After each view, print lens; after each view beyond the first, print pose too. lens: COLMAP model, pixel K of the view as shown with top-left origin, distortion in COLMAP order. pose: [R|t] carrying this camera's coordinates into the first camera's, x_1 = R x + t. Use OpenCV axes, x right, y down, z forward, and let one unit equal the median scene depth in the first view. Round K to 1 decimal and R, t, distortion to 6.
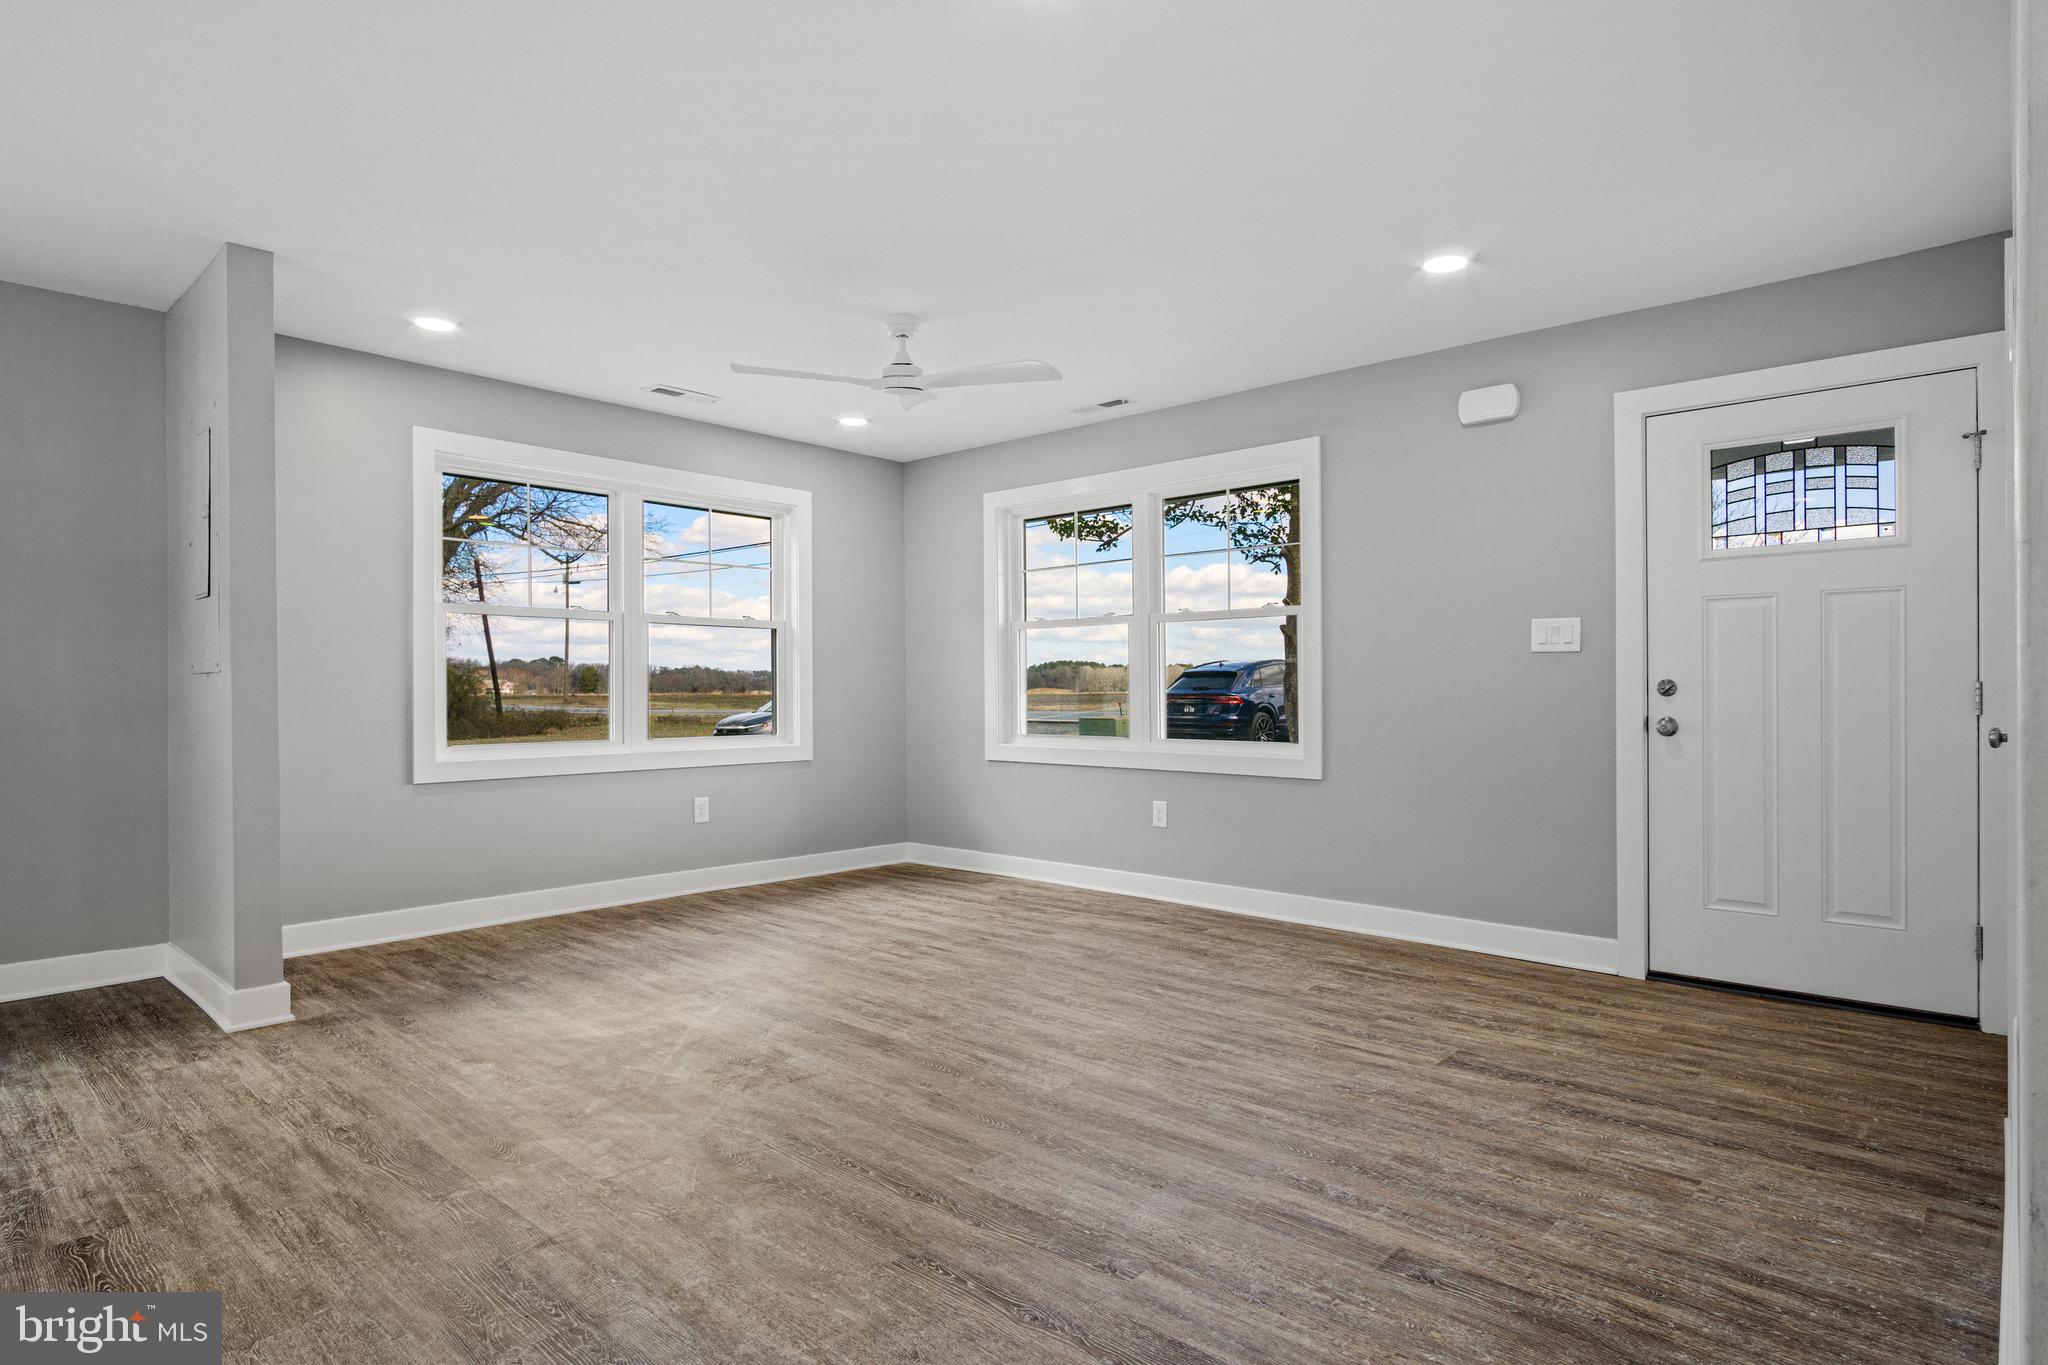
lens RADIAL K [[1093.2, 0, 1026.4], [0, 1093.2, 695.6], [0, 0, 1]] dist [-0.003702, -0.000070]
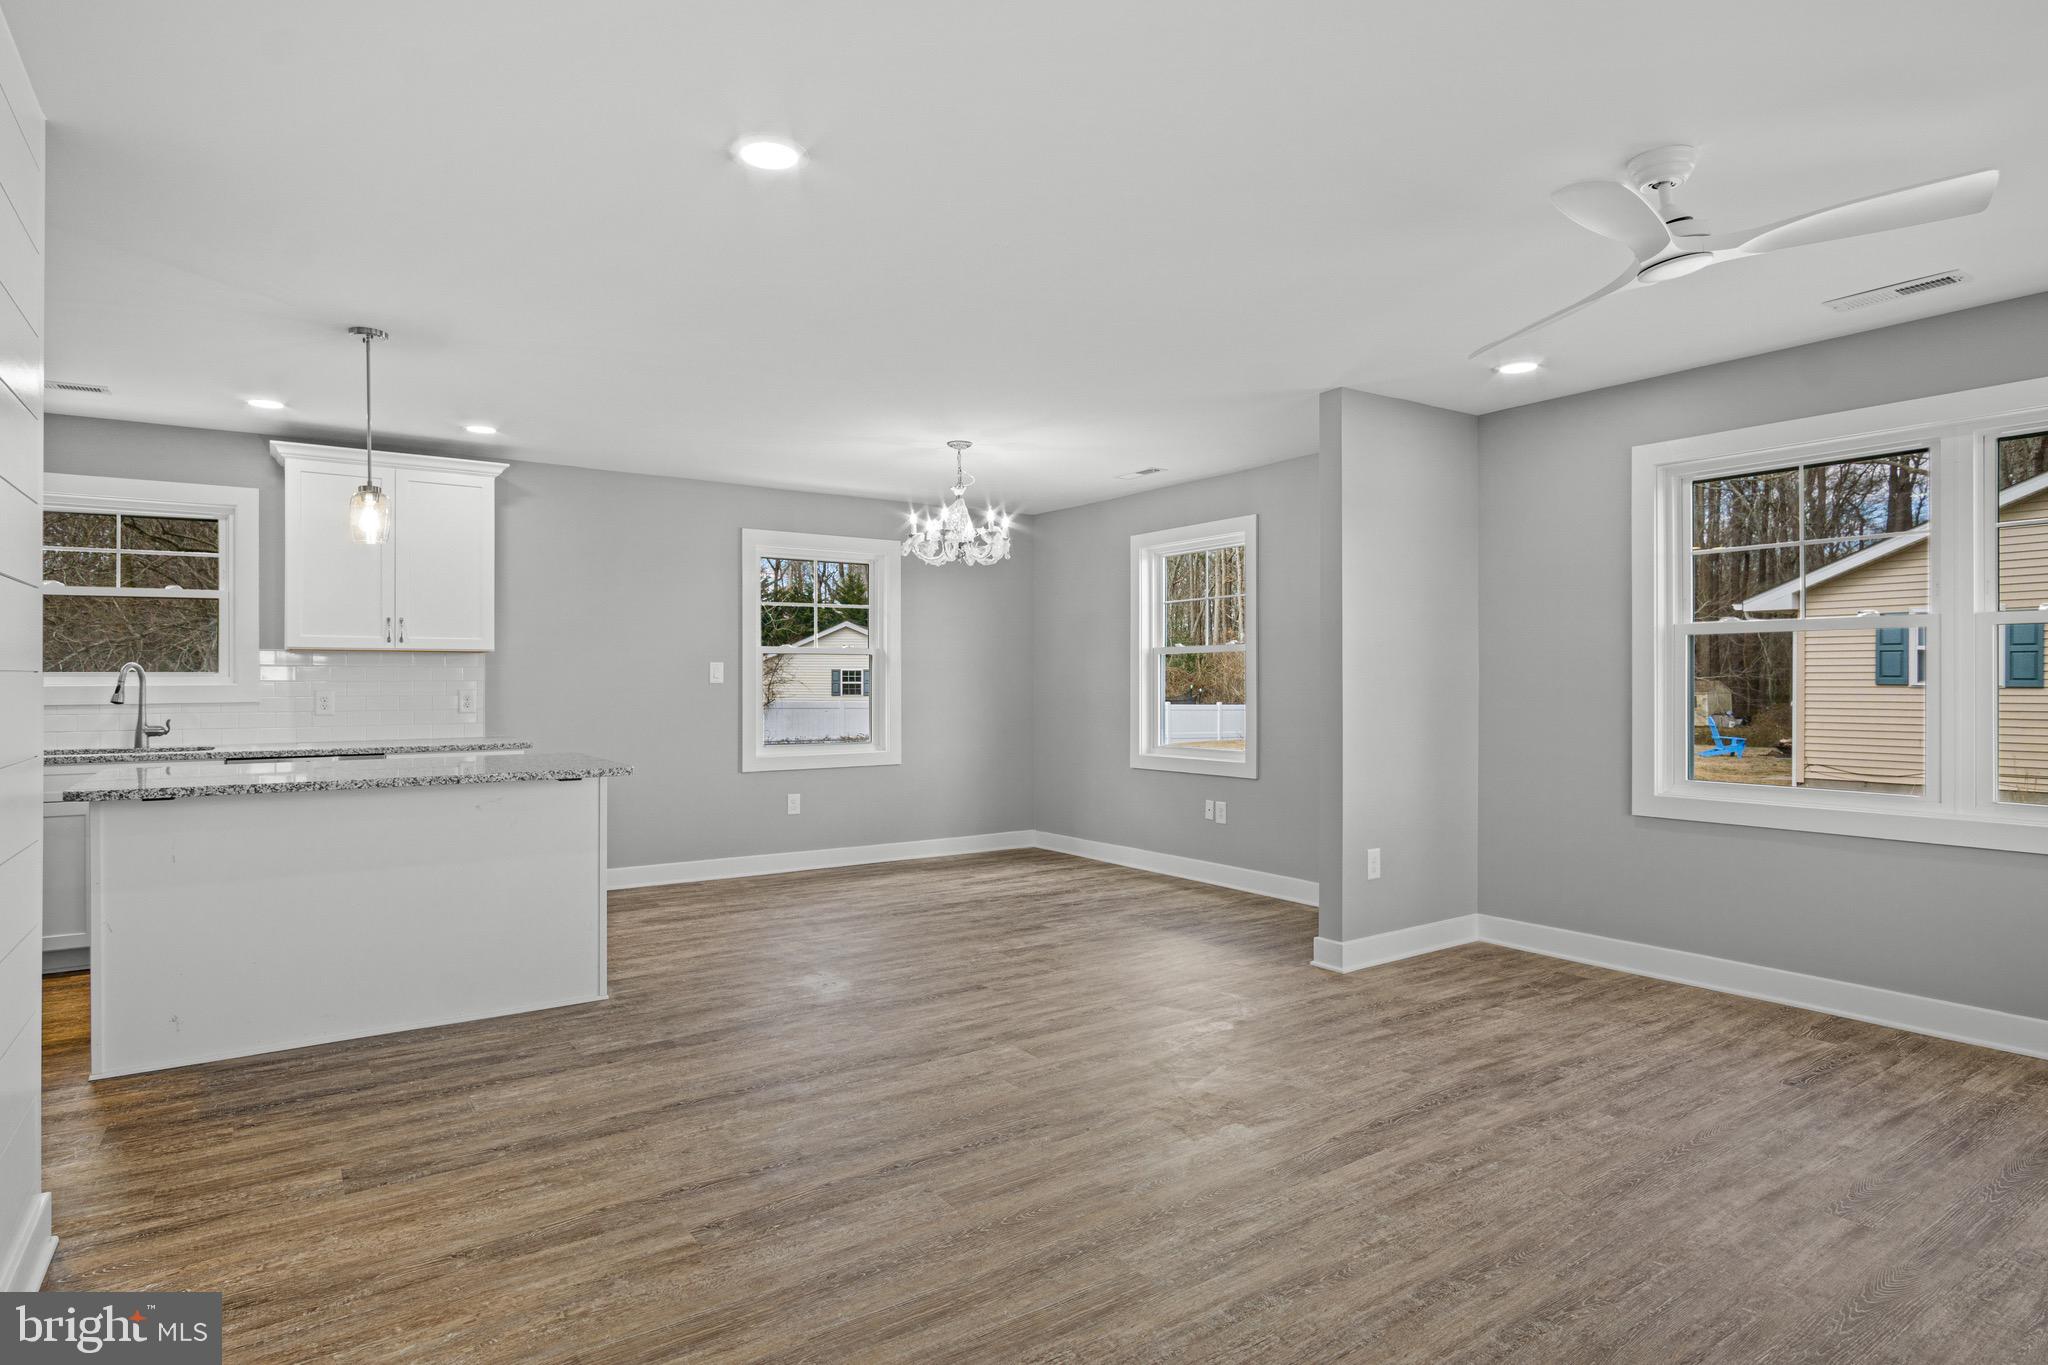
lens RADIAL K [[1094.4, 0, 1021.0], [0, 1094.4, 674.7], [0, 0, 1]] dist [-0.003189, 0.000296]
pose [[-0.231141, -0.003732, -0.972913, 0.696026], [-0.001905, 0.999992, -0.003383, -0.053682], [0.972918, 0.001071, -0.231146, 0.943188]]
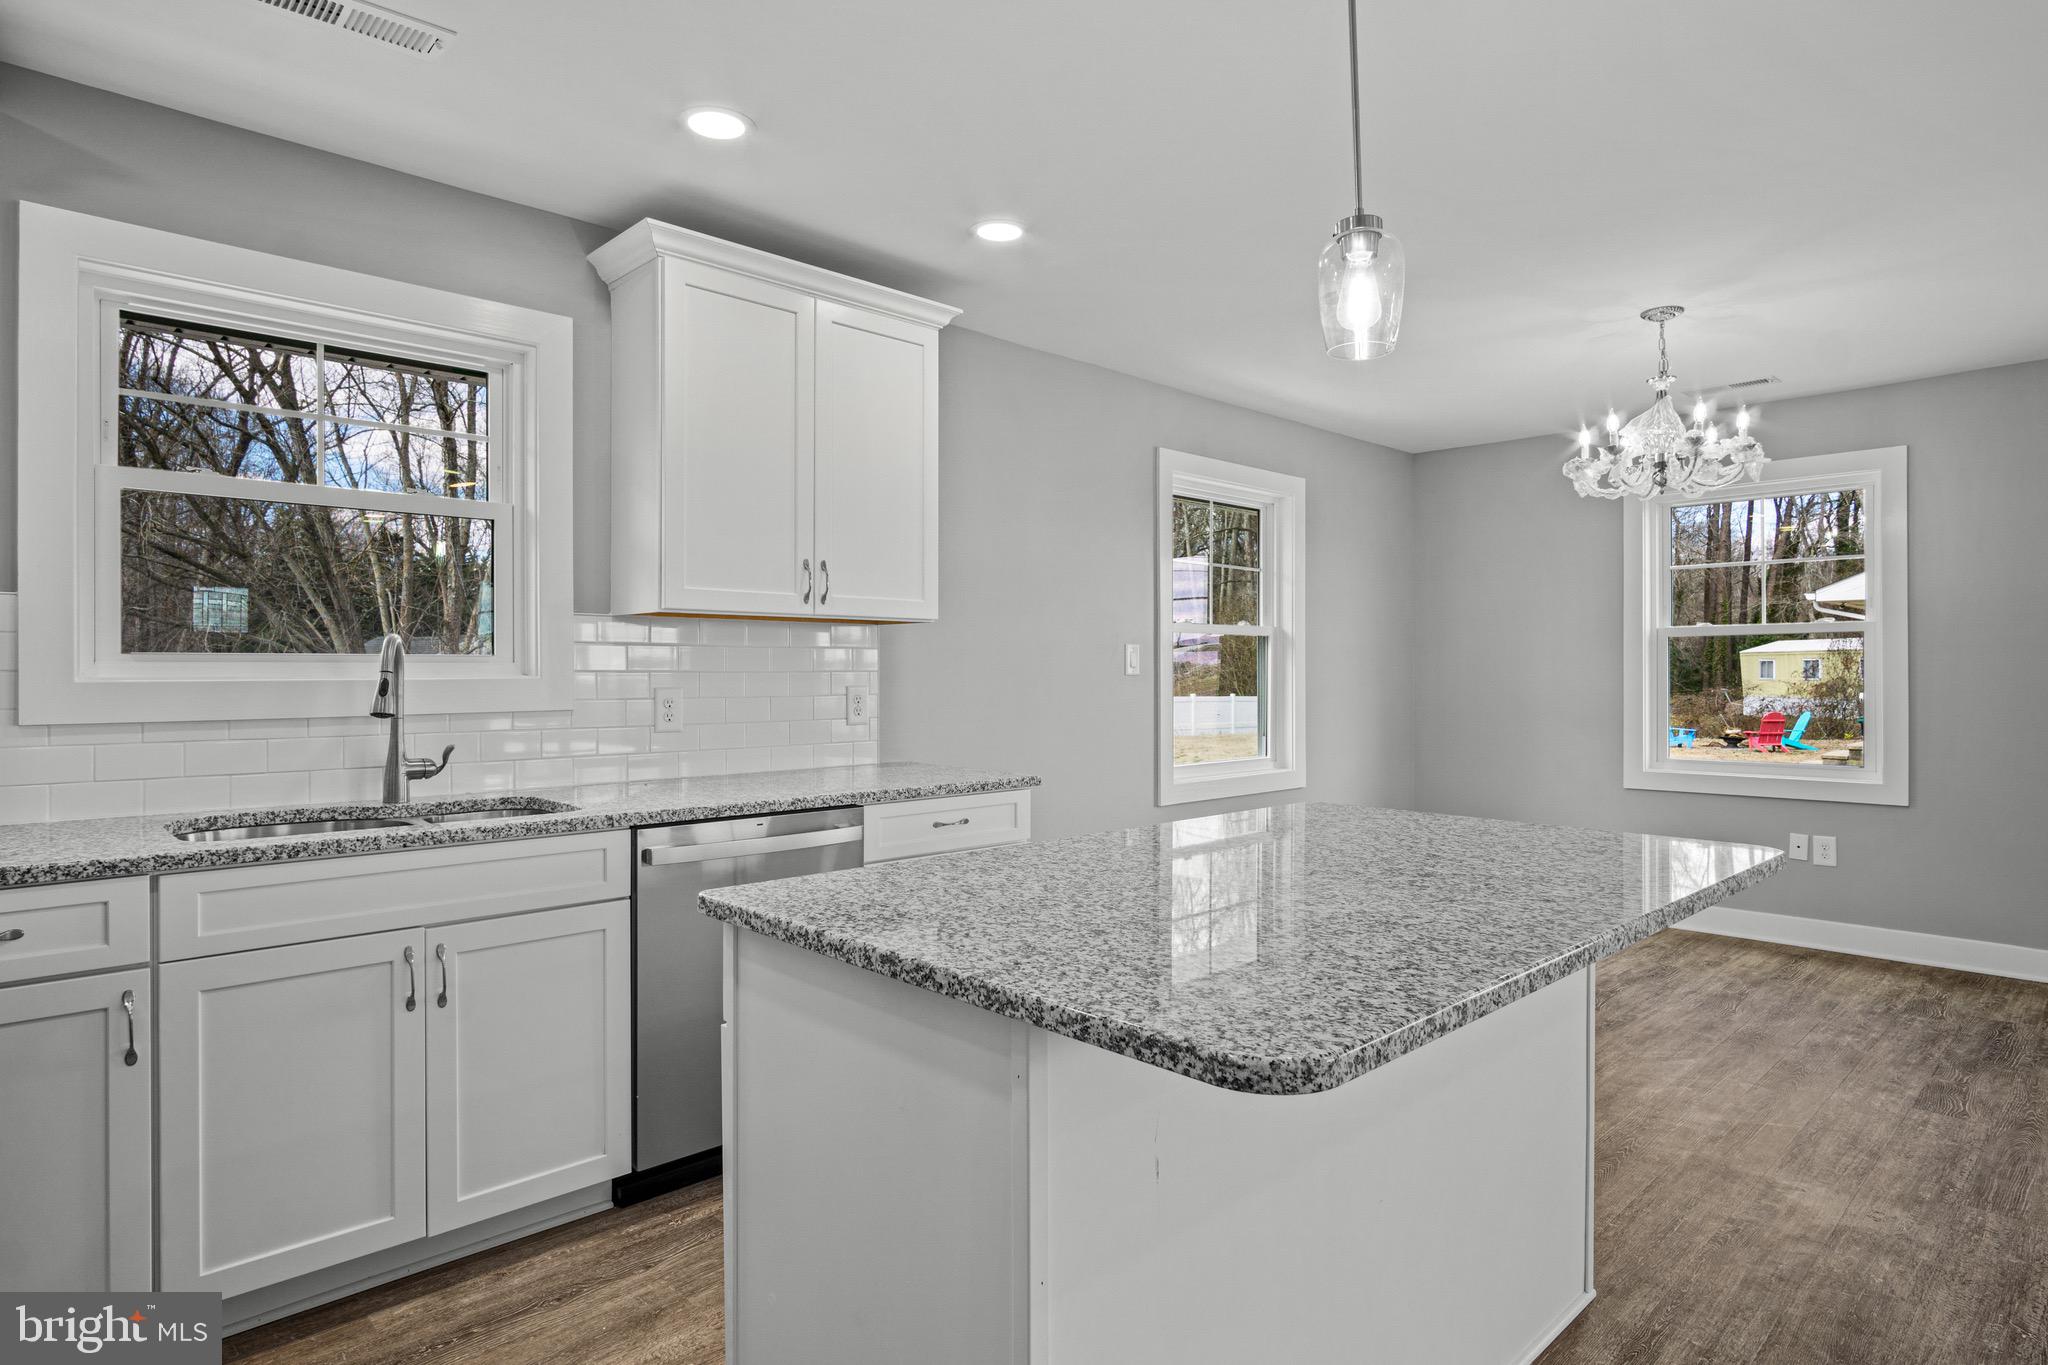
lens RADIAL K [[1113.5, 0, 1028.1], [0, 1113.5, 674.2], [0, 0, 1]] dist [-0.004892, 0.000466]
pose [[-0.071292, 0.003944, -0.997448, 0.261005], [-0.003489, 0.999985, 0.004203, -0.050315], [0.997449, 0.003780, -0.071277, -0.076151]]
